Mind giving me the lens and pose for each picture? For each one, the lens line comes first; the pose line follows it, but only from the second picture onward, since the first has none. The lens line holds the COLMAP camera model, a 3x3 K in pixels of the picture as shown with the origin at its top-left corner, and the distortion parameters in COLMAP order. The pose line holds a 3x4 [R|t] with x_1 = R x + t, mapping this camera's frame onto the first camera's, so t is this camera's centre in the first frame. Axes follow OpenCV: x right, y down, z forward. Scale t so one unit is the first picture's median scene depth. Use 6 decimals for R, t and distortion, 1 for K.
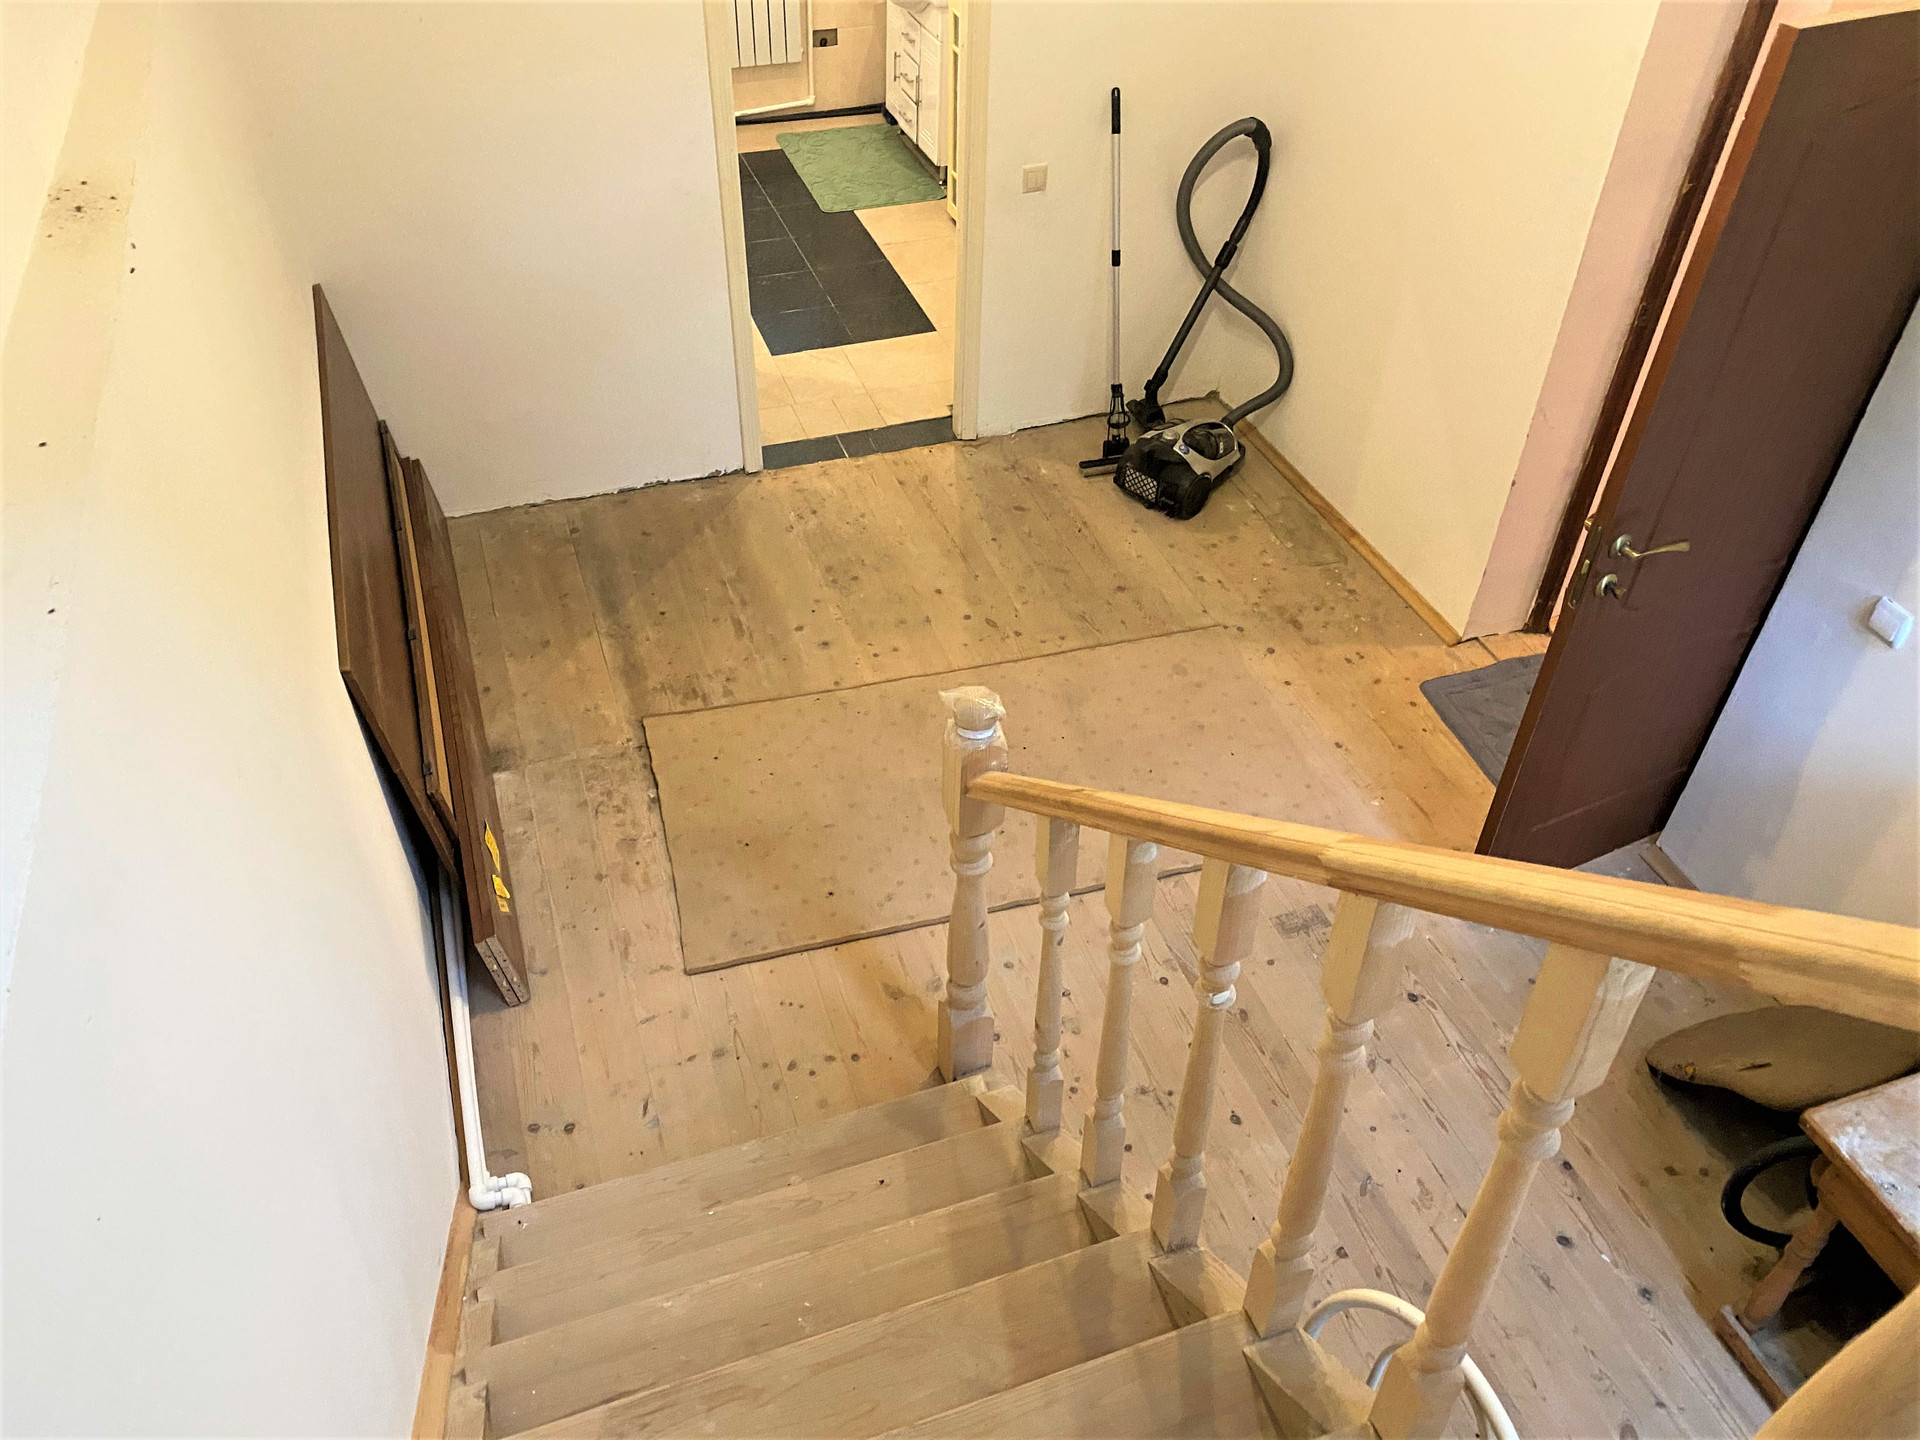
lens RADIAL K [[1477.0, 0, 958.3], [0, 1477.0, 722.1], [0, 0, 1]] dist [0.027974, -0.006471]
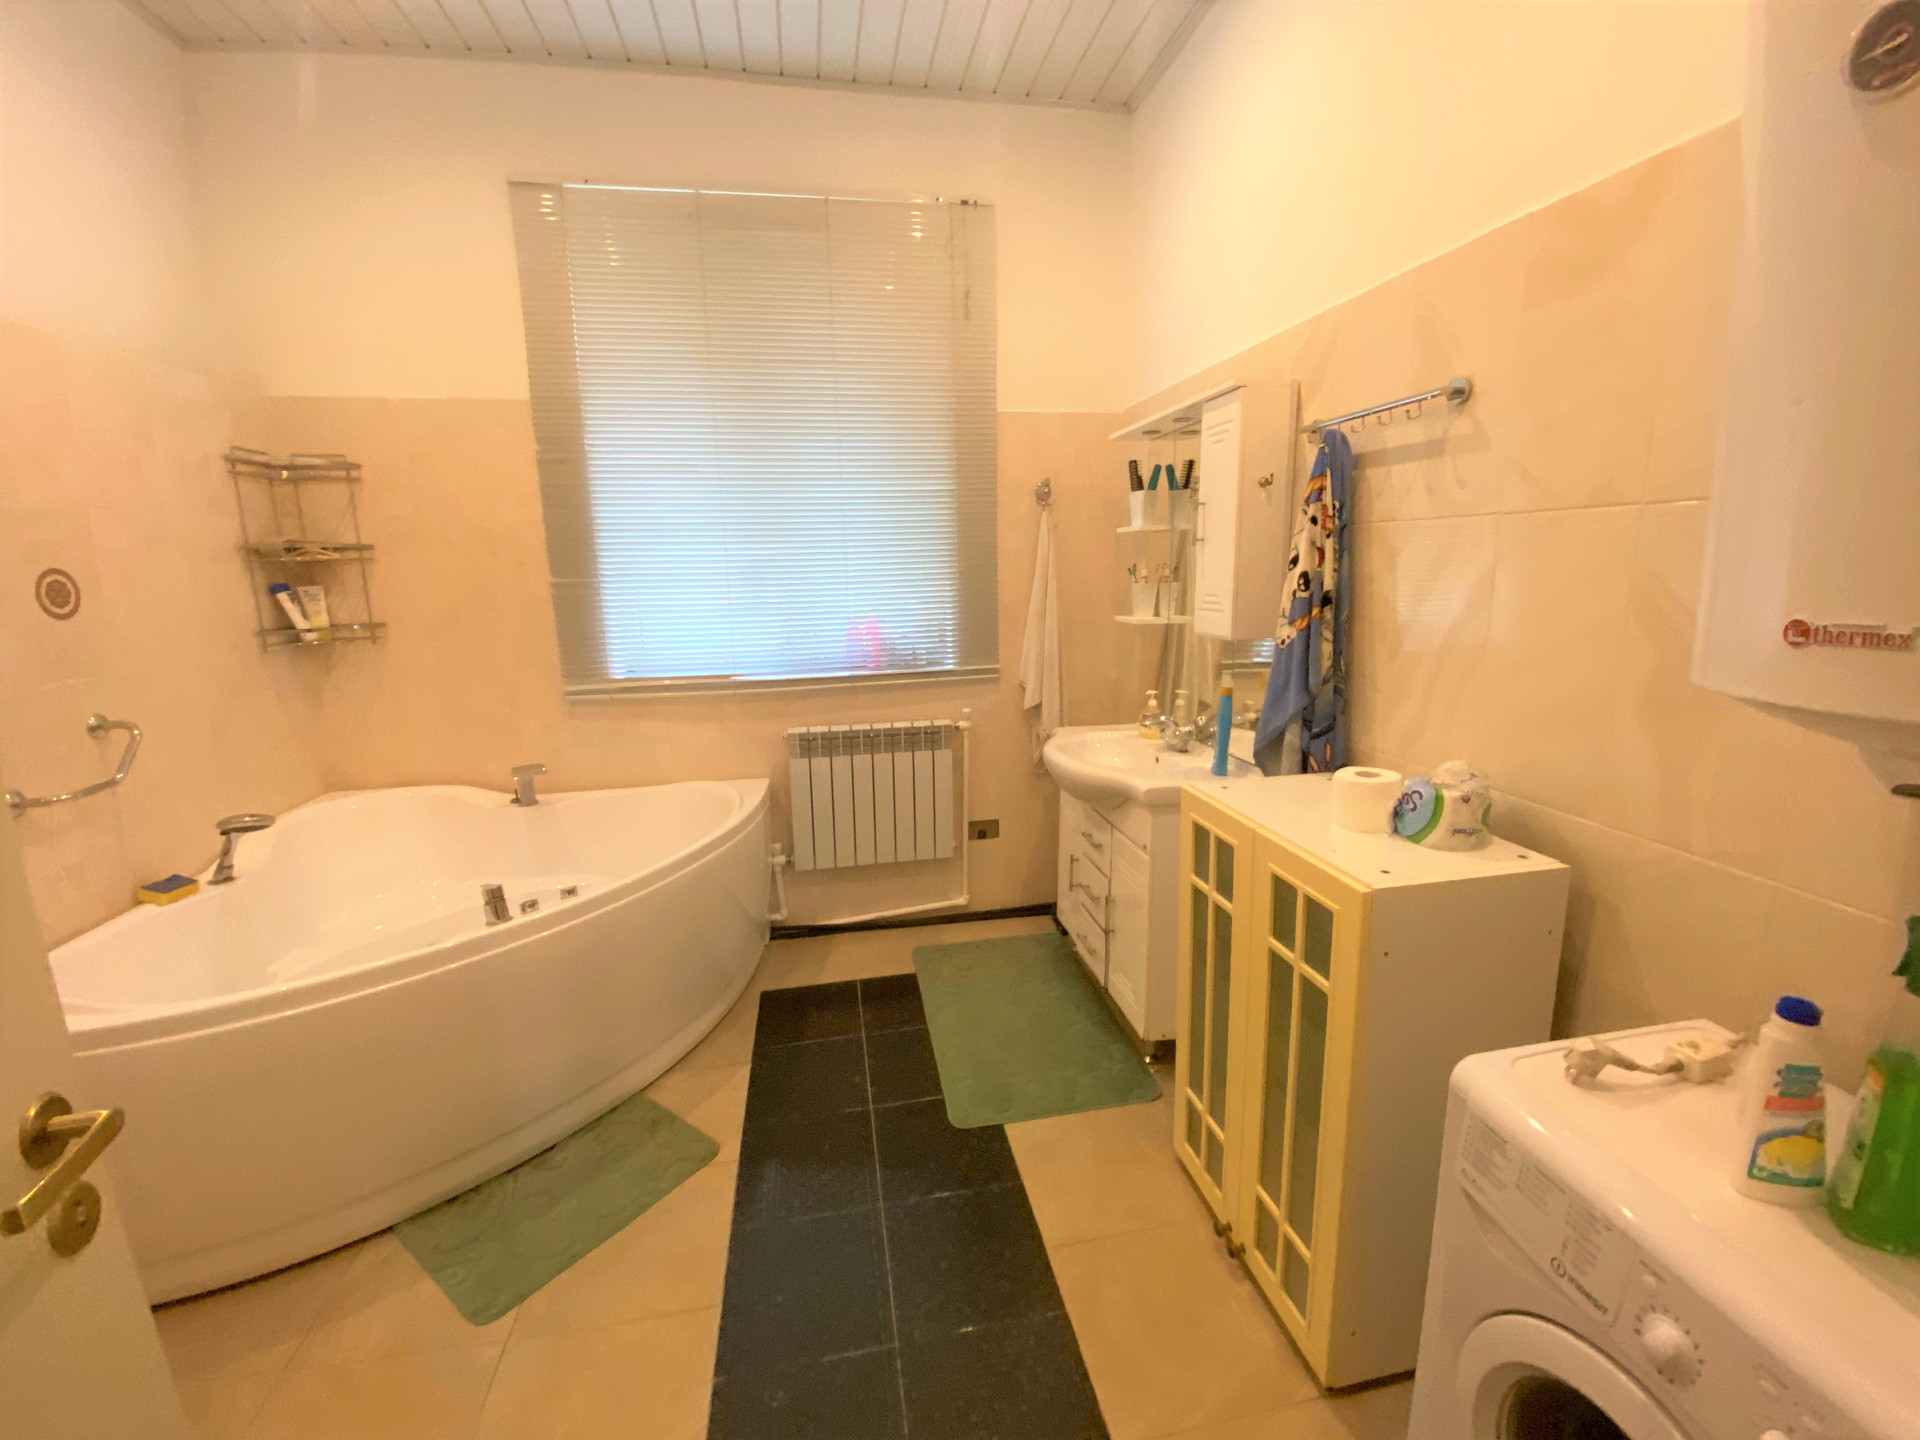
lens RADIAL K [[774.2, 0, 956.3], [0, 774.2, 722.7], [0, 0, 1]] dist [-0.000794, -0.000648]
pose [[0.986564, -0.015443, -0.162644, -0.035400], [-0.066858, 0.870183, -0.488172, -0.316060], [0.149068, 0.492487, 0.857459, 0.628994]]
